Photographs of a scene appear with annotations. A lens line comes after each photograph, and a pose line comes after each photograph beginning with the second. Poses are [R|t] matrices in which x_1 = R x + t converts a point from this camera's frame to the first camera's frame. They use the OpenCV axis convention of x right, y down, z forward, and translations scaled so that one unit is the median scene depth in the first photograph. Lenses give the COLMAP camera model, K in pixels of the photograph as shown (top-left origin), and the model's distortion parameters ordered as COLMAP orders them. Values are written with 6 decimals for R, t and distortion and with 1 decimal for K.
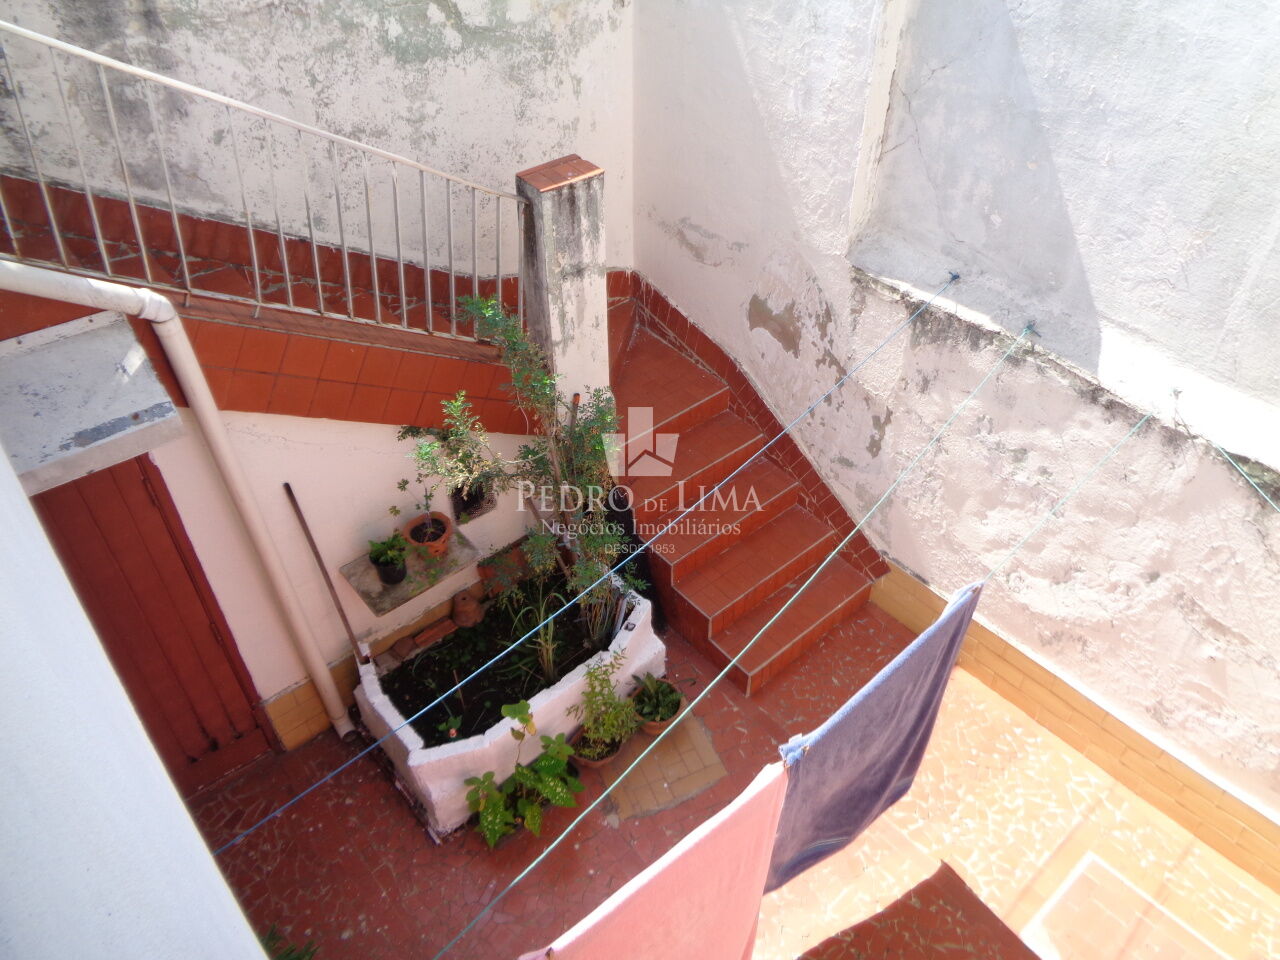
lens RADIAL K [[948.0, 0, 640.0], [0, 948.0, 480.0], [0, 0, 1]] dist [0.007559, -0.023273]
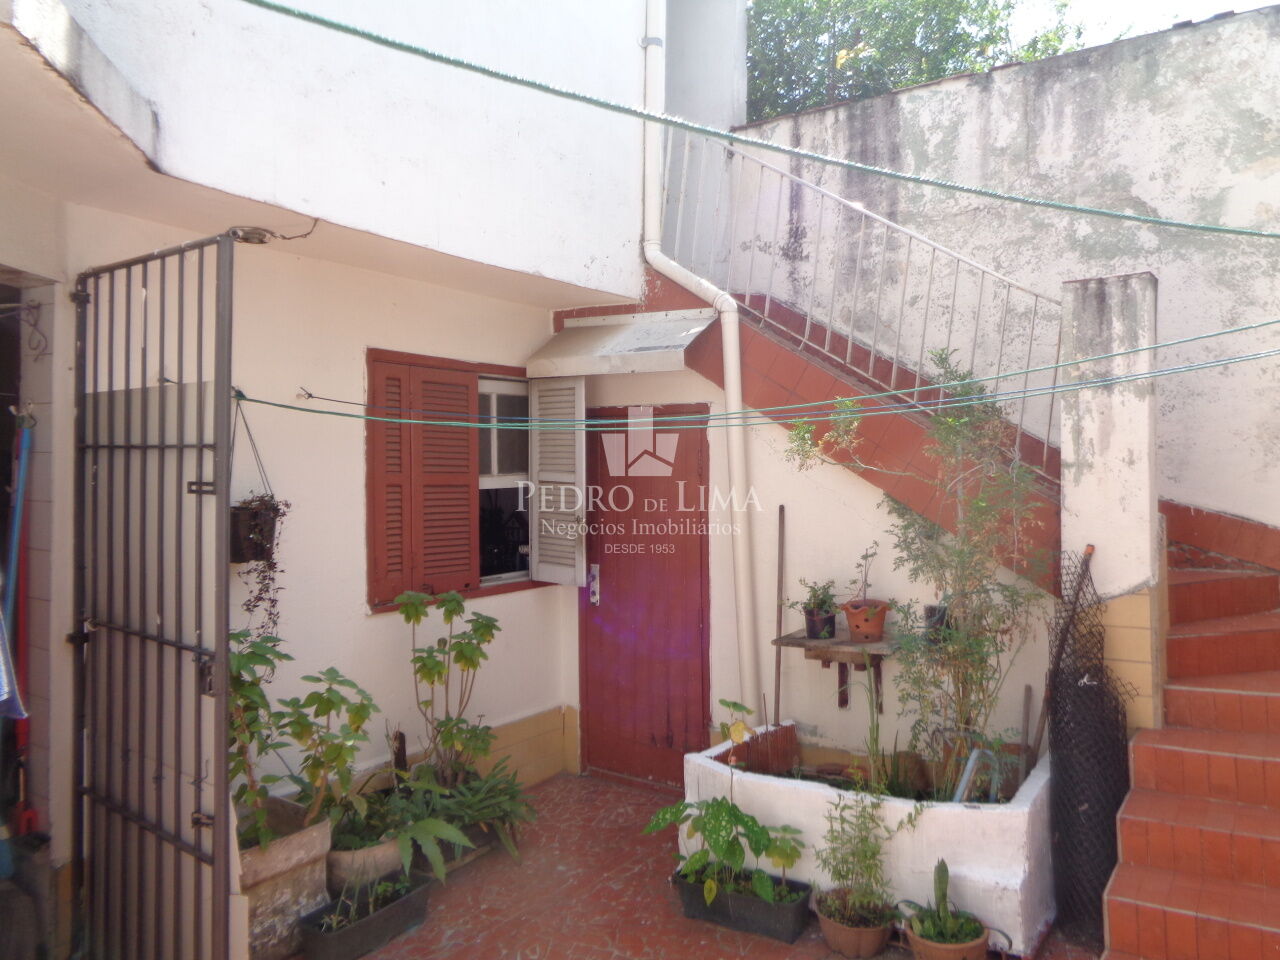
lens RADIAL K [[948.0, 0, 640.0], [0, 948.0, 480.0], [0, 0, 1]] dist [0.007559, -0.023273]
pose [[0.256601, -0.009984, -0.966466, 0.695566], [-0.640100, 0.747466, -0.177671, 0.290079], [0.724174, 0.664225, 0.185409, 0.598029]]
